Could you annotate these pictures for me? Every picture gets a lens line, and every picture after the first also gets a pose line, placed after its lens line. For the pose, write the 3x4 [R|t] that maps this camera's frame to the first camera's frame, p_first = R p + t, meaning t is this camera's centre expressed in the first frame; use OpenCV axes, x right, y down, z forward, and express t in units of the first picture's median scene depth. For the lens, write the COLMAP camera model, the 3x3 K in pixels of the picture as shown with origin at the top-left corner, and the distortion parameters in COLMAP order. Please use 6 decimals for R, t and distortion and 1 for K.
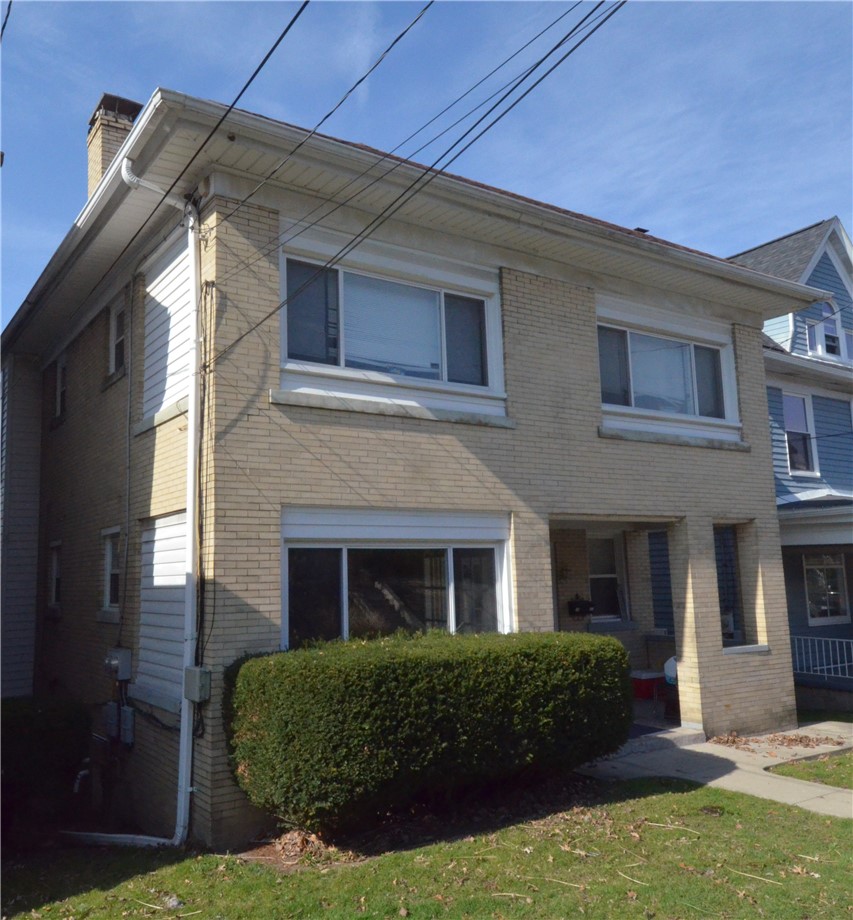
lens RADIAL K [[839.0, 0, 422.6], [0, 839.0, 457.5], [0, 0, 1]] dist [0.042564, 0.000000]
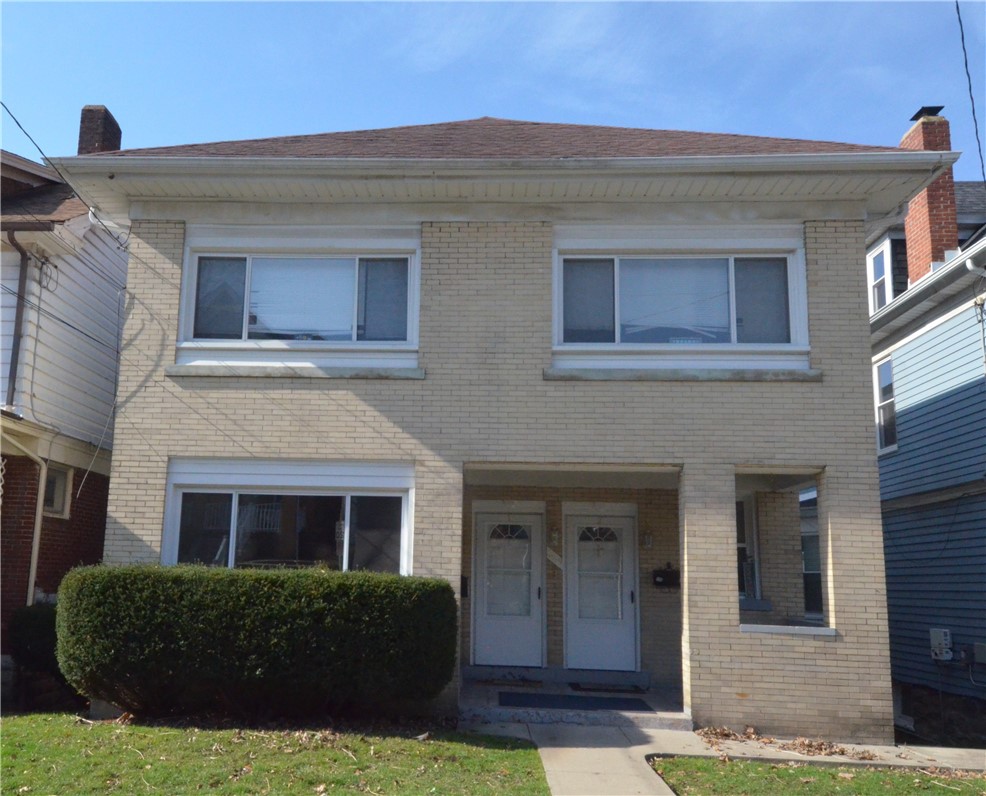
lens RADIAL K [[896.4, 0, 444.3], [0, 896.4, 438.1], [0, 0, 1]] dist [0.051834, -0.050432]
pose [[0.789706, -0.057049, -0.610828, 0.833469], [0.043848, 0.998369, -0.036556, 0.082180], [0.611917, 0.002085, 0.790919, 0.171398]]
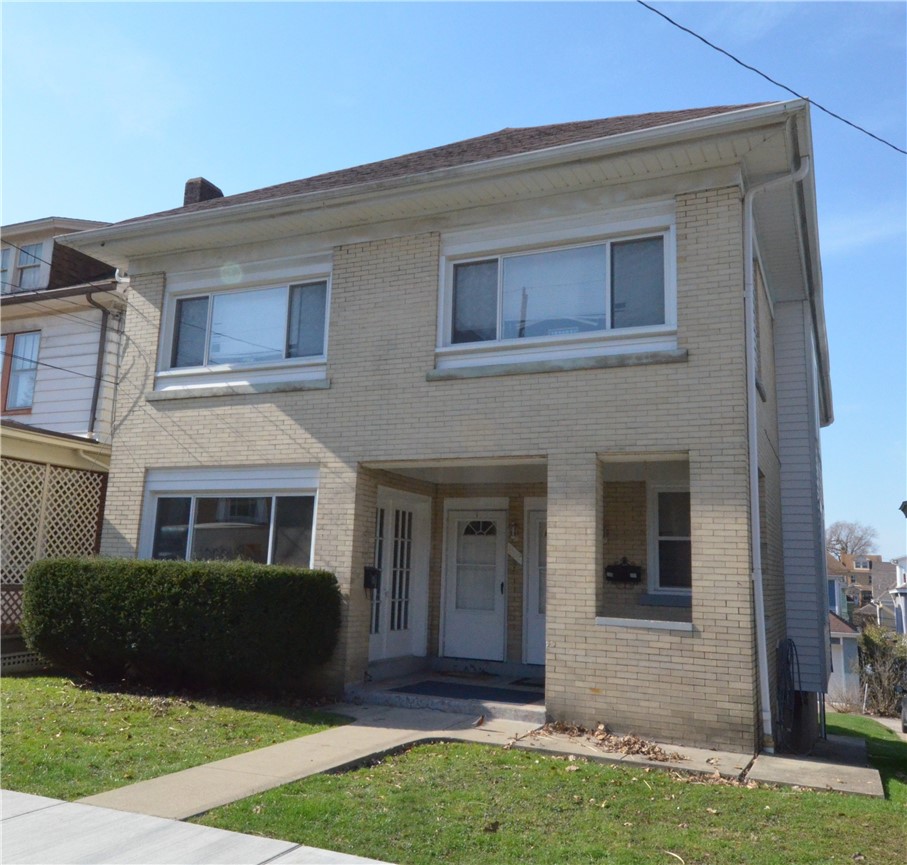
lens RADIAL K [[904.3, 0, 449.6], [0, 904.3, 411.2], [0, 0, 1]] dist [0.039905, 0.000000]
pose [[0.498680, -0.122496, -0.858087, 1.292255], [0.074916, 0.992350, -0.098125, 0.133516], [0.863543, -0.015351, 0.504042, 0.565606]]
